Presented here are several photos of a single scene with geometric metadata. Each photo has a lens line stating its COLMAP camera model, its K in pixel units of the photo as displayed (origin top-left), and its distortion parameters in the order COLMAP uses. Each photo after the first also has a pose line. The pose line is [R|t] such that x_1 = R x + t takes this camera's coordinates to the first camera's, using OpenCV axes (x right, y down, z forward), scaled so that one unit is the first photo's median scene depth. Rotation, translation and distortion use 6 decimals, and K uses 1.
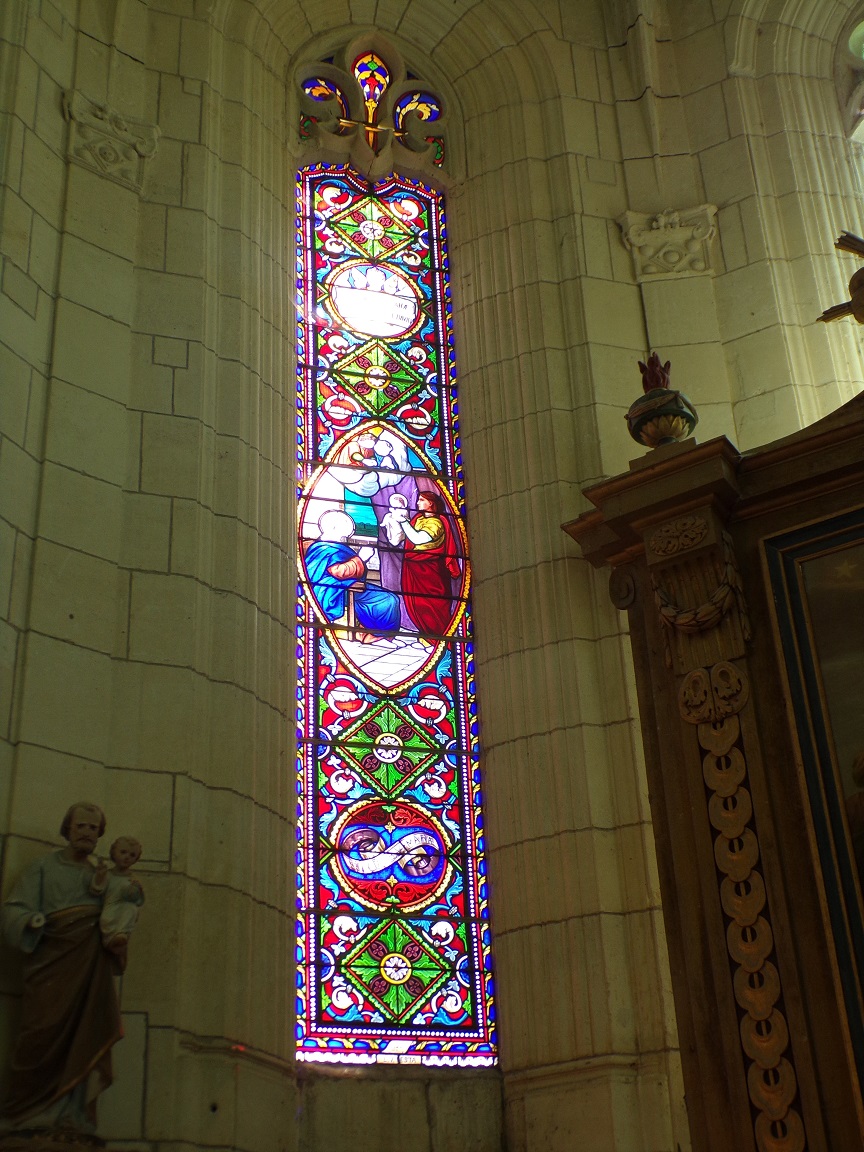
lens RADIAL K [[1757.2, 0, 460.1], [0, 1757.2, 577.1], [0, 0, 1]] dist [0.043381, 0.229521]
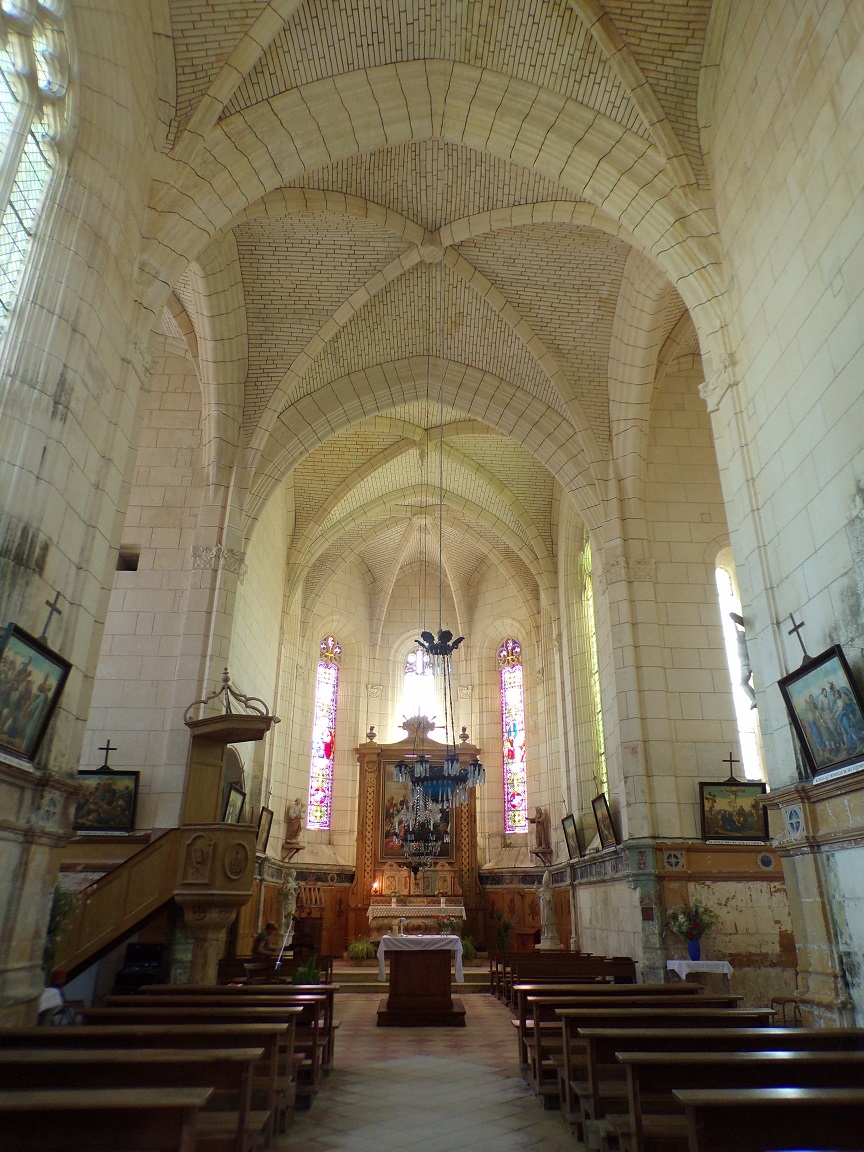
lens RADIAL K [[789.0, 0, 432.0], [0, 789.0, 576.0], [0, 0, 1]] dist [-0.005289, -0.001218]
pose [[0.863447, 0.248245, 0.439128, -1.168023], [-0.307734, 0.948995, 0.068612, -0.954101], [-0.399698, -0.194377, 0.895801, -1.668754]]
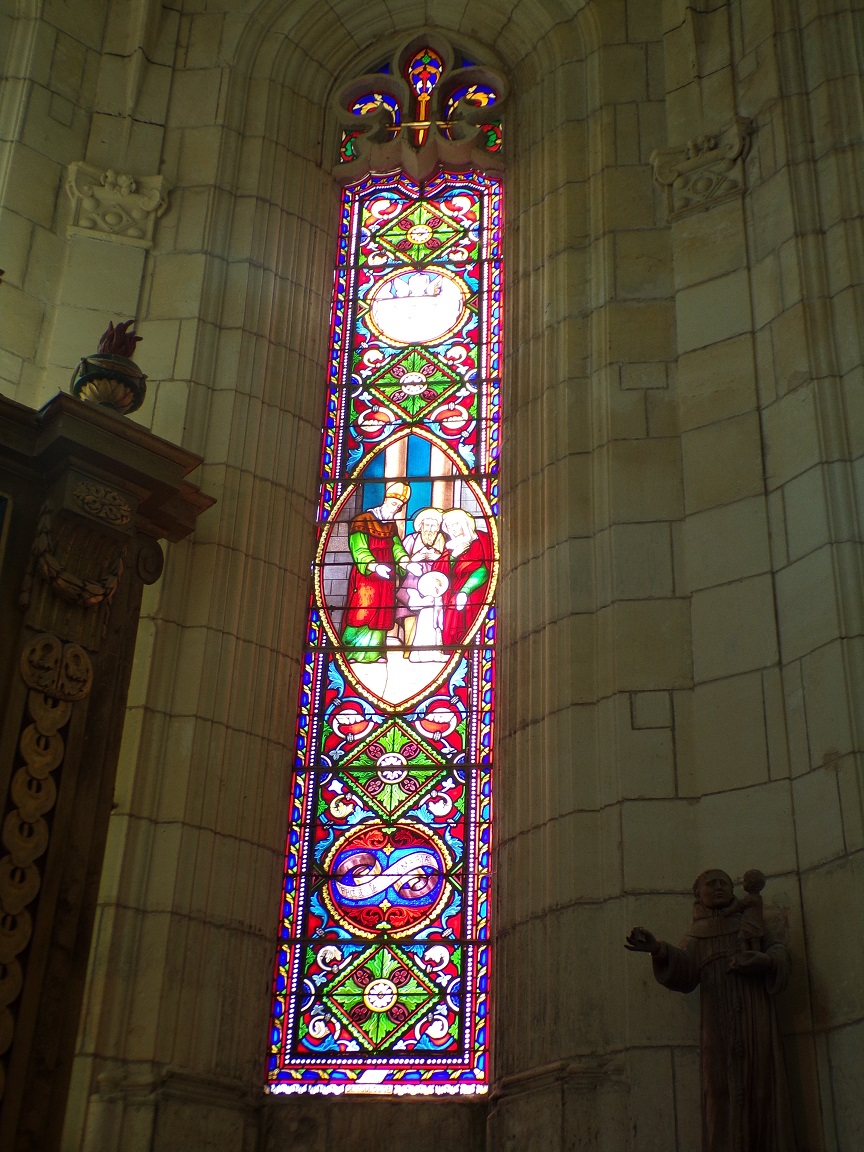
lens RADIAL K [[1757.2, 0, 460.1], [0, 1757.2, 577.1], [0, 0, 1]] dist [0.043381, 0.229521]
pose [[0.381137, 0.551051, 0.742346, -0.154558], [-0.522712, 0.790738, -0.318600, 0.101849], [-0.762565, -0.266603, 0.589421, 0.152316]]
